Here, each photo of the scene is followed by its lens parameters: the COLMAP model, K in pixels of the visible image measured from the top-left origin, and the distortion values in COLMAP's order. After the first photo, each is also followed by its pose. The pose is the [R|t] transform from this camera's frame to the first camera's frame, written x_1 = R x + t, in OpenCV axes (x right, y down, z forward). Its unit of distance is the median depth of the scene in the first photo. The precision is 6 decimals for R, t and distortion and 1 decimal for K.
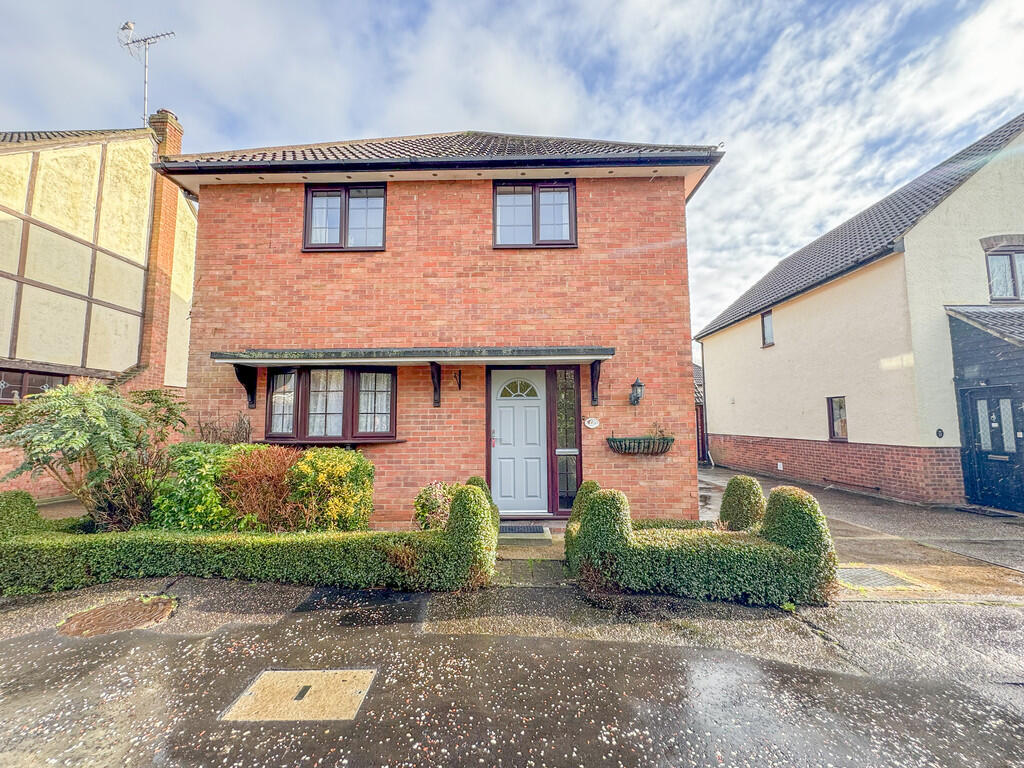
lens RADIAL K [[415.2, 0, 450.4], [0, 415.2, 383.1], [0, 0, 1]] dist [-0.001886, -0.000017]
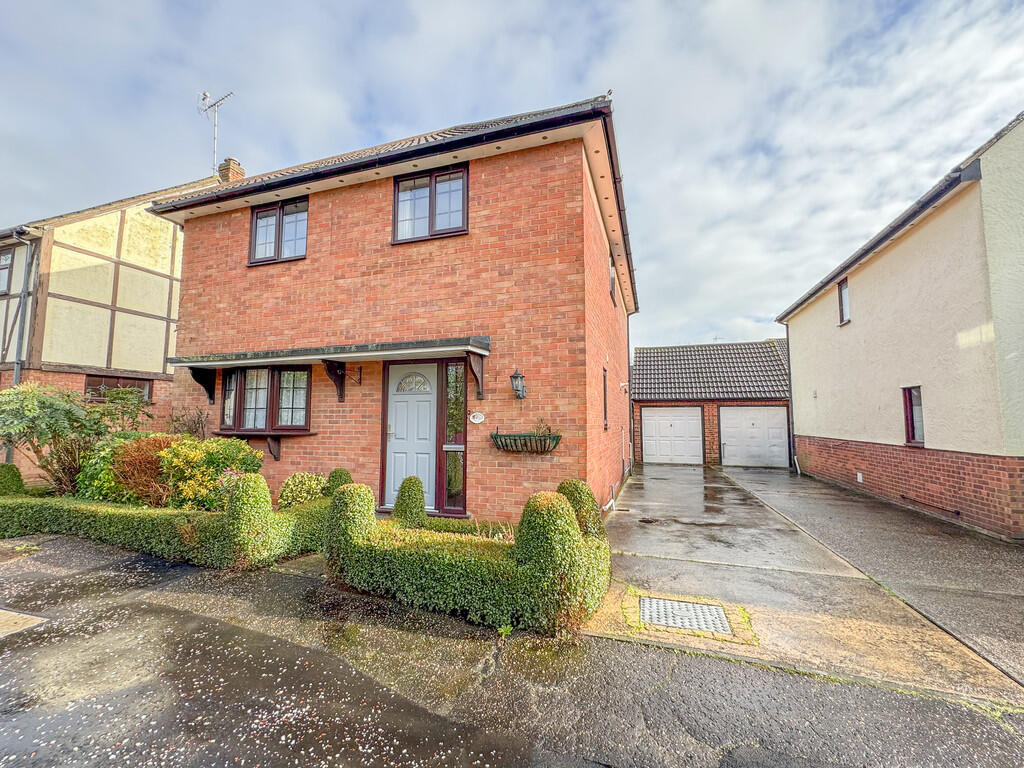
lens RADIAL K [[415.2, 0, 512.3], [0, 415.2, 384.6], [0, 0, 1]] dist [-0.001886, -0.000017]
pose [[0.957260, -0.017901, -0.288673, 0.670953], [0.019911, 0.999794, 0.004029, 0.017250], [0.288541, -0.009605, 0.957419, 0.115649]]
